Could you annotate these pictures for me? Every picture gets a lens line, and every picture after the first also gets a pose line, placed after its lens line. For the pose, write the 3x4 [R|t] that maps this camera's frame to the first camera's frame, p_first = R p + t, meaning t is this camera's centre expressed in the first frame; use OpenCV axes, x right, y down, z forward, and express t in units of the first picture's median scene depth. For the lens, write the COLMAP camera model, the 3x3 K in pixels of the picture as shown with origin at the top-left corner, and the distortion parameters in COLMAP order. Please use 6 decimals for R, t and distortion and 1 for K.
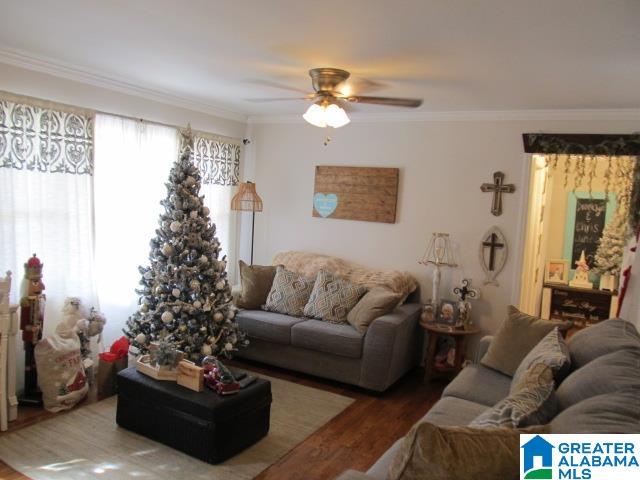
lens RADIAL K [[528.7, 0, 320.5], [0, 528.7, 241.5], [0, 0, 1]] dist [-0.049637, 0.006653]
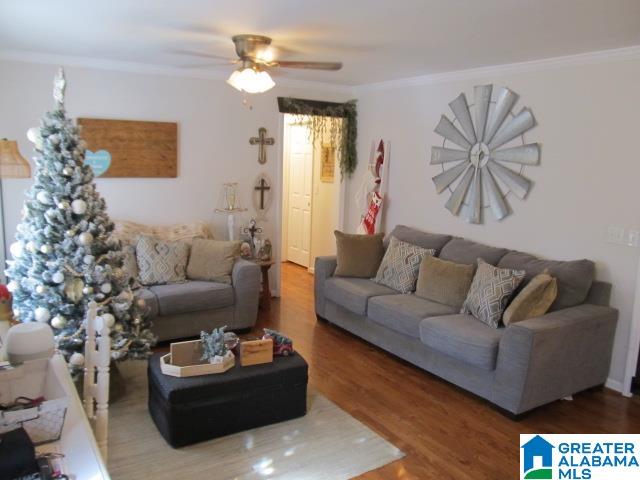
lens RADIAL K [[528.7, 0, 320.5], [0, 528.7, 239.1], [0, 0, 1]] dist [-0.049637, 0.006653]
pose [[0.486035, -0.184425, 0.854258, -0.675502], [0.074982, 0.982676, 0.169488, -0.075544], [-0.870717, -0.018323, 0.491444, 0.279858]]
